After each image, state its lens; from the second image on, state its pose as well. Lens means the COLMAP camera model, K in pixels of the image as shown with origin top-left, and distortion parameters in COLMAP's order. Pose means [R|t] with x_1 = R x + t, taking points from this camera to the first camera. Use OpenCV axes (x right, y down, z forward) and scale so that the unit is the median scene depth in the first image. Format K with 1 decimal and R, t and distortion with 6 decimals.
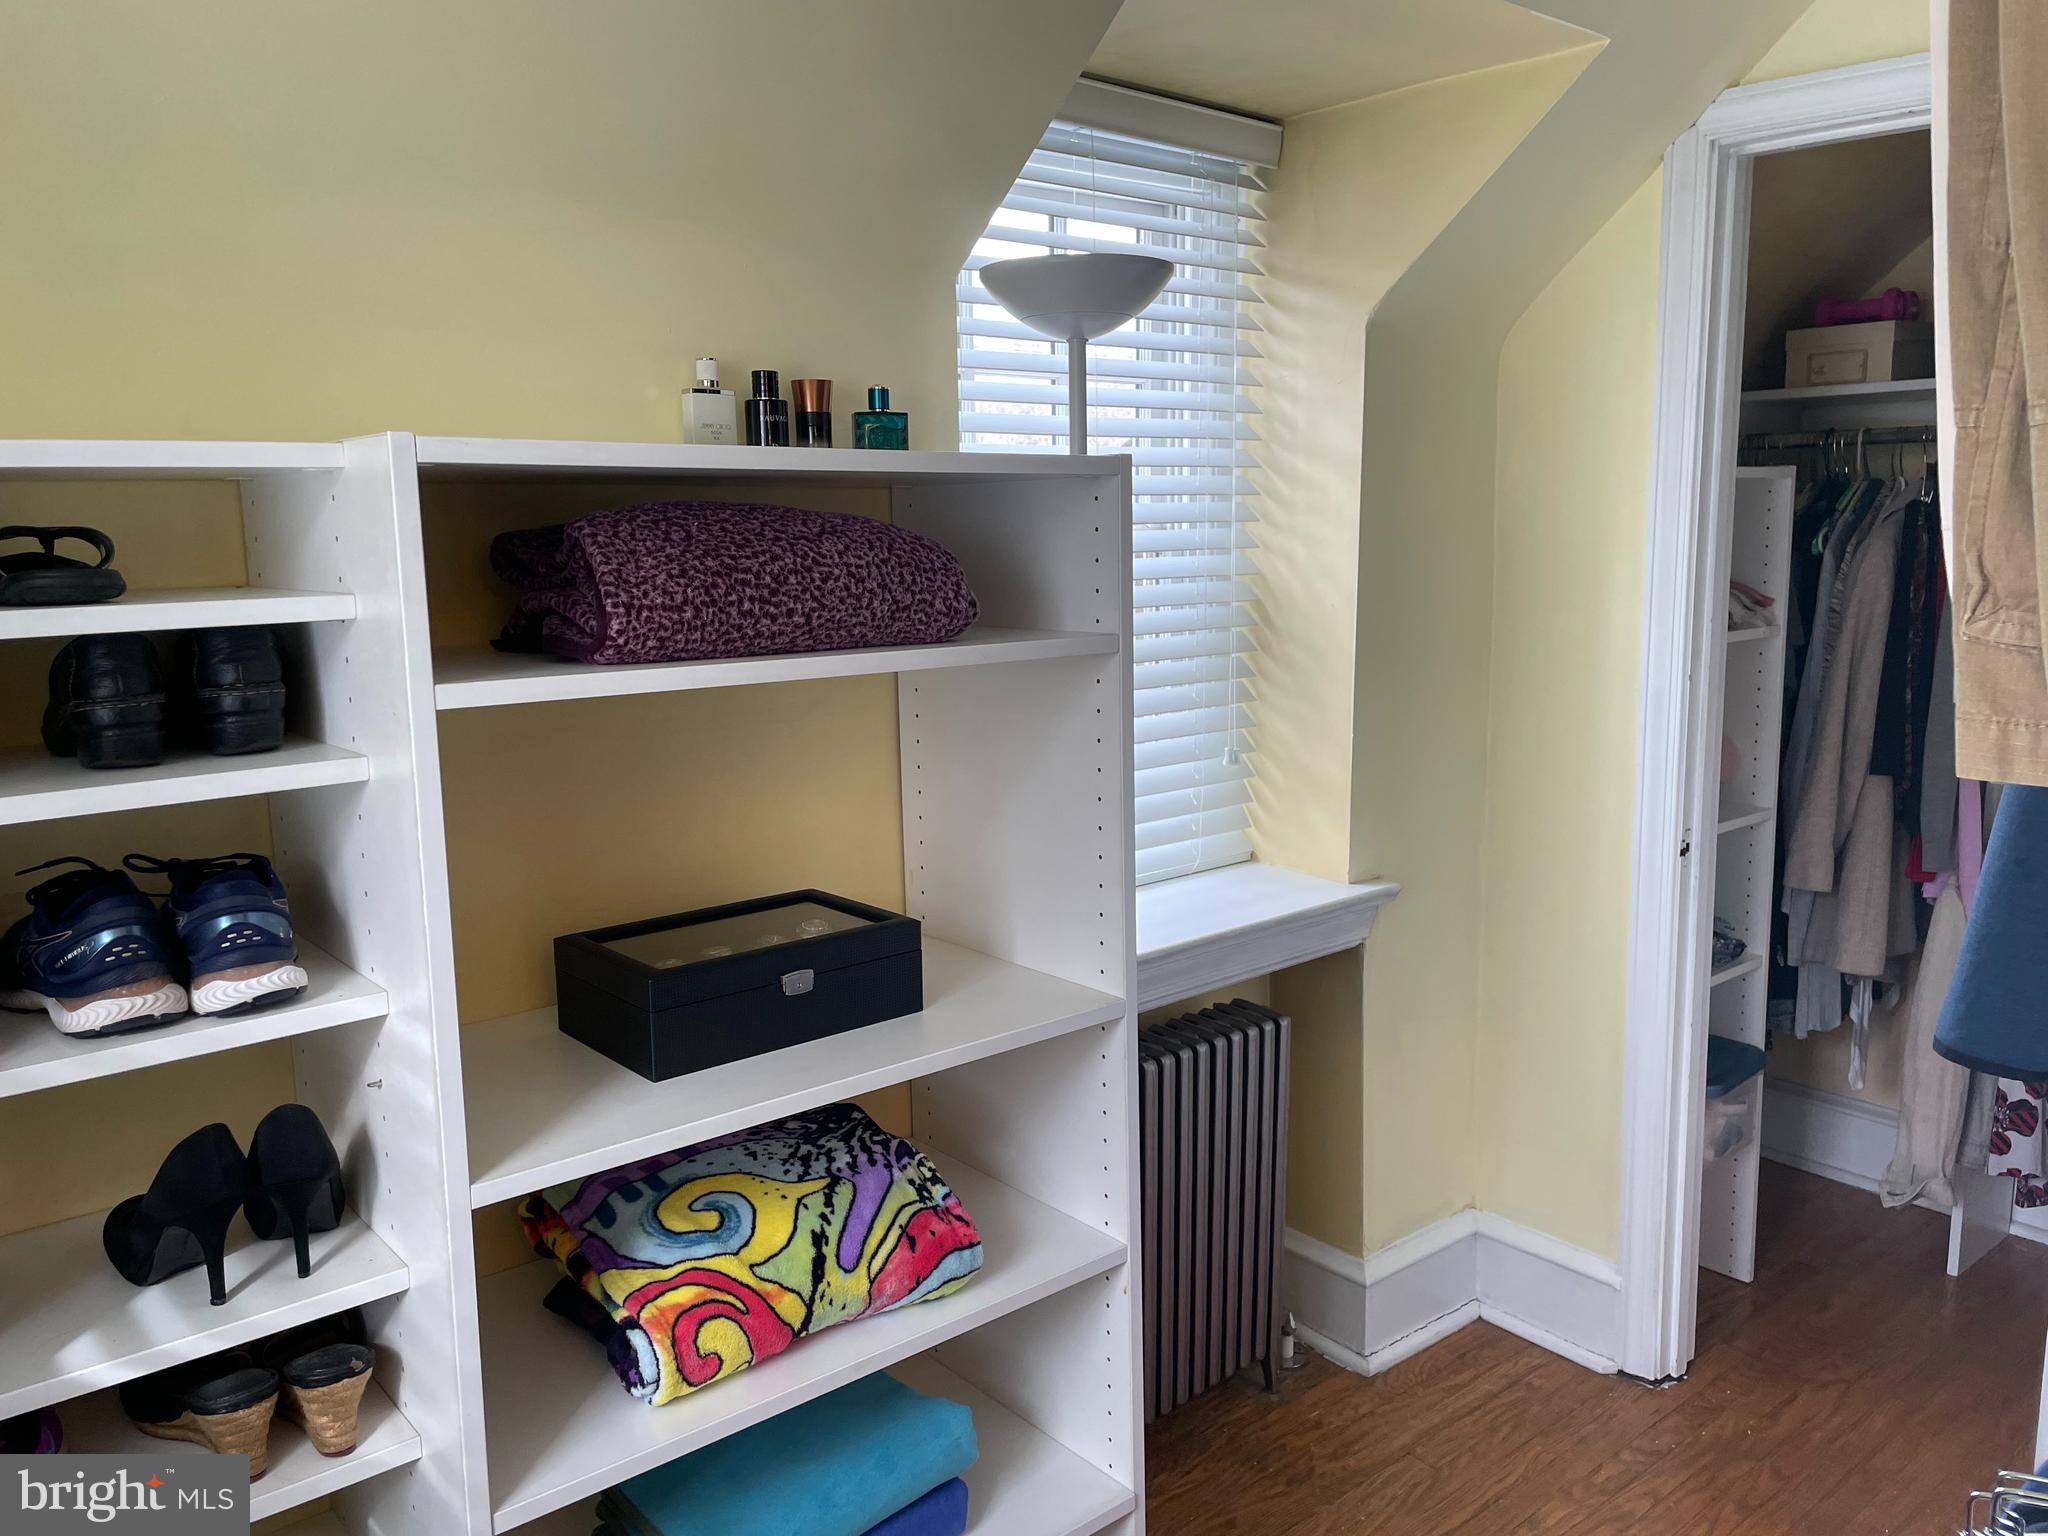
lens RADIAL K [[1544.5, 0, 1020.4], [0, 1544.5, 752.1], [0, 0, 1]] dist [0.069653, -0.082602]
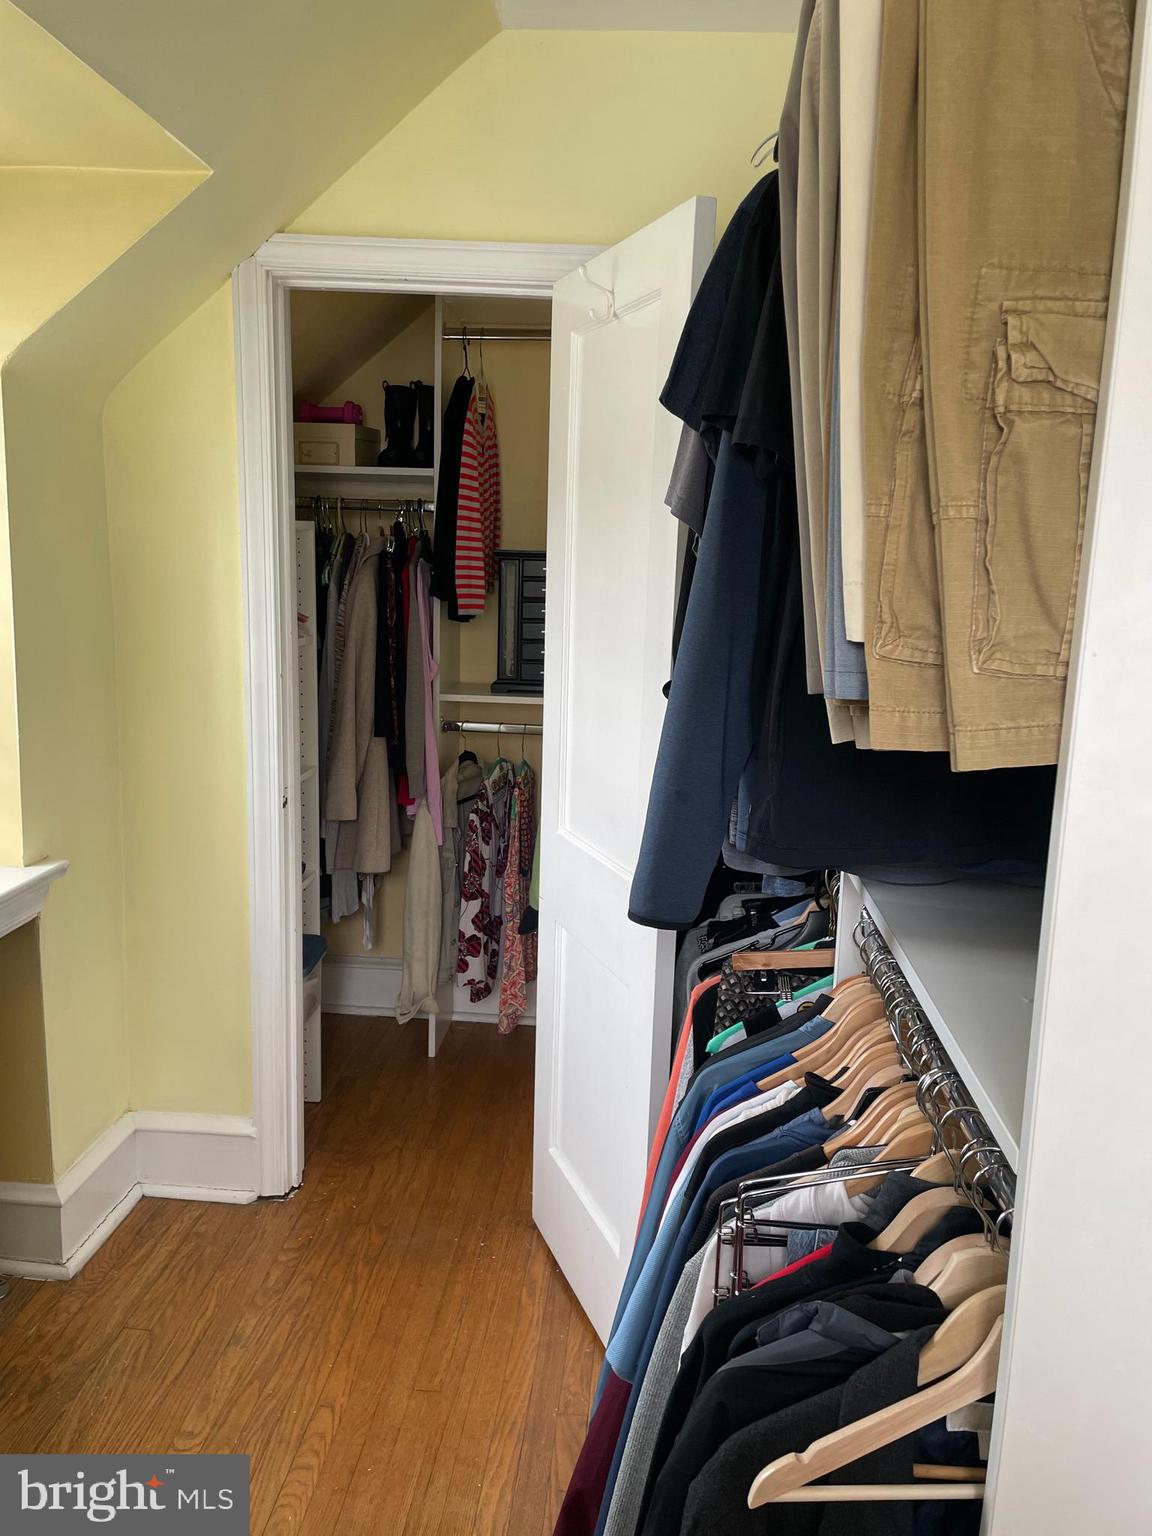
lens RADIAL K [[1158.4, 0, 583.9], [0, 1158.4, 758.6], [0, 0, 1]] dist [0.069653, -0.082602]
pose [[0.702485, -0.088230, 0.706209, -0.094628], [0.068588, 0.996060, 0.056216, -0.013596], [-0.708386, 0.008946, 0.705768, 0.097090]]
